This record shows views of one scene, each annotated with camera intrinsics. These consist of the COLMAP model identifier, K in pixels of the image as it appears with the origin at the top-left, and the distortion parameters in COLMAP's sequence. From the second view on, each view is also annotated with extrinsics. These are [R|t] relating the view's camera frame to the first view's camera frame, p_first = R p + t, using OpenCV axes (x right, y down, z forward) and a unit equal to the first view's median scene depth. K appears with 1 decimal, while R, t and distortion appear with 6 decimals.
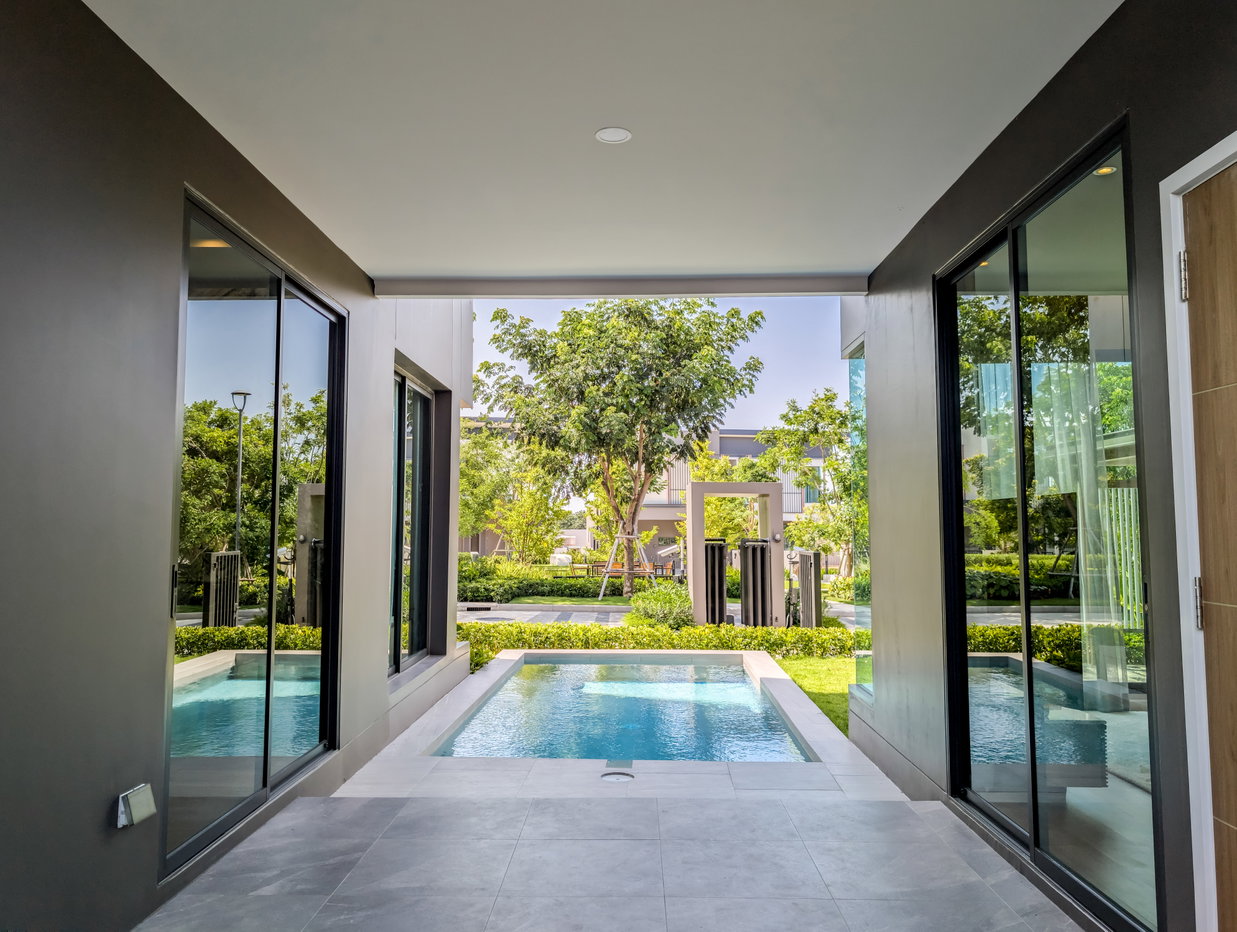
lens RADIAL K [[897.1, 0, 618.5], [0, 897.1, 466.0], [0, 0, 1]] dist [0.055005, -0.000469]
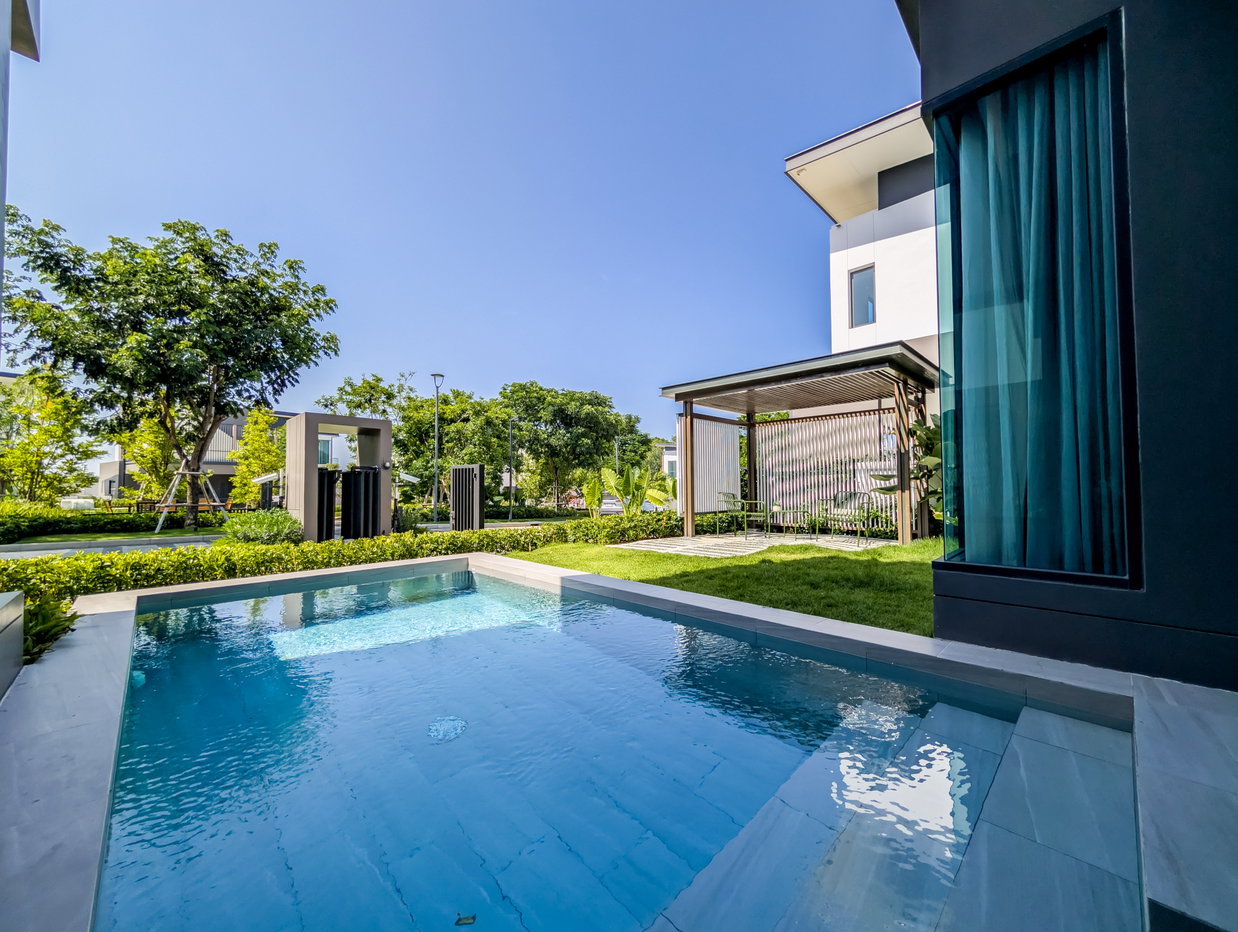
lens RADIAL K [[477.9, 0, 626.4], [0, 477.9, 471.9], [0, 0, 1]] dist [0.001433, 0.000299]
pose [[0.690053, 0.015826, 0.723586, -0.049517], [-0.045092, 0.998759, 0.021158, 0.045033], [-0.722353, -0.047228, 0.689910, 0.241053]]
